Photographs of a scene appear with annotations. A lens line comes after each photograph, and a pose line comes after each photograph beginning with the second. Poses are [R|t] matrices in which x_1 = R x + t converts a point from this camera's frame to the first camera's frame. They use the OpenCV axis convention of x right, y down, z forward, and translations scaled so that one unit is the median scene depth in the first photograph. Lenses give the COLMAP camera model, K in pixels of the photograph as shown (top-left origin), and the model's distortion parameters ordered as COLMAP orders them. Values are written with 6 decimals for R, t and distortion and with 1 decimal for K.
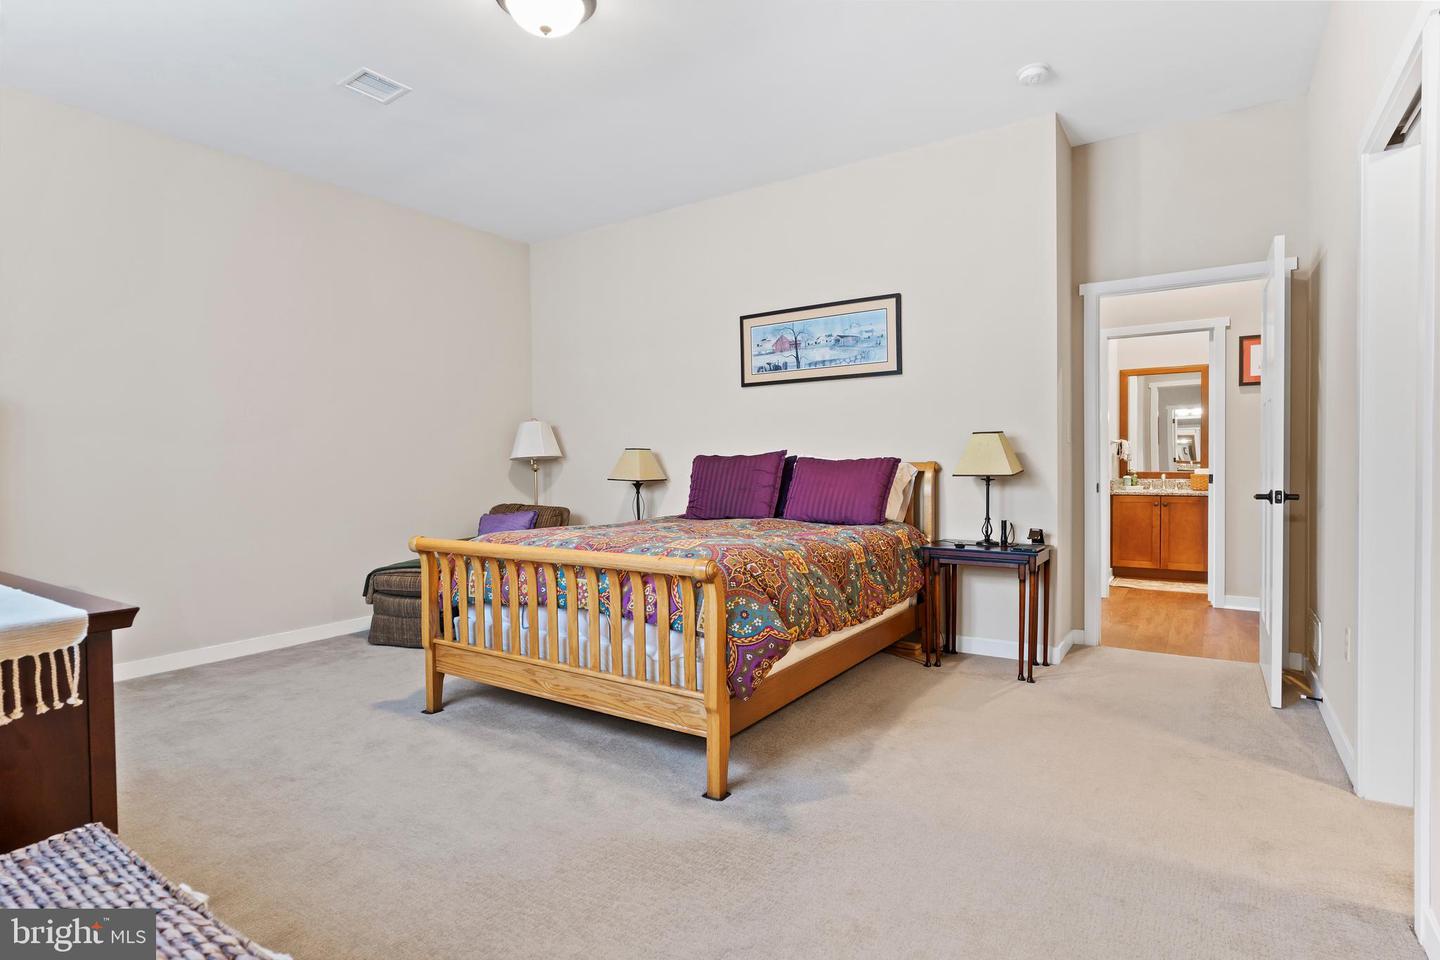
lens RADIAL K [[739.1, 0, 720.0], [0, 739.1, 480.0], [0, 0, 1]] dist [-0.000326, -0.000158]
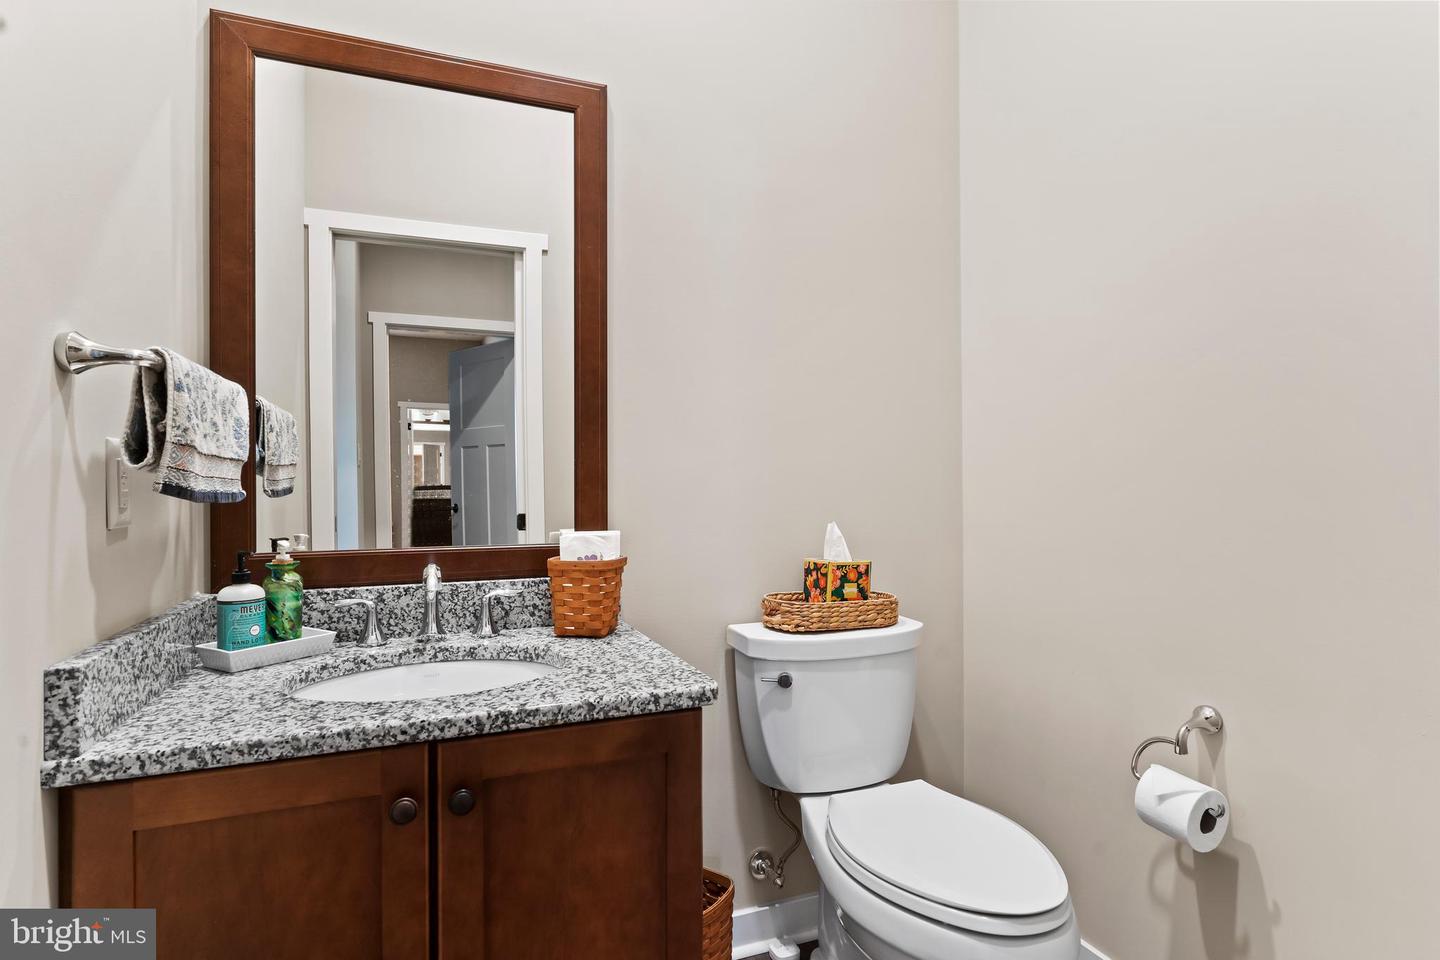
lens RADIAL K [[739.1, 0, 720.0], [0, 739.1, 480.0], [0, 0, 1]] dist [-0.000326, -0.000158]
pose [[0.571274, 0.011429, 0.820680, 0.480404], [0.015765, 0.999566, -0.024894, -0.024651], [-0.820608, 0.027159, 0.570846, 0.821677]]
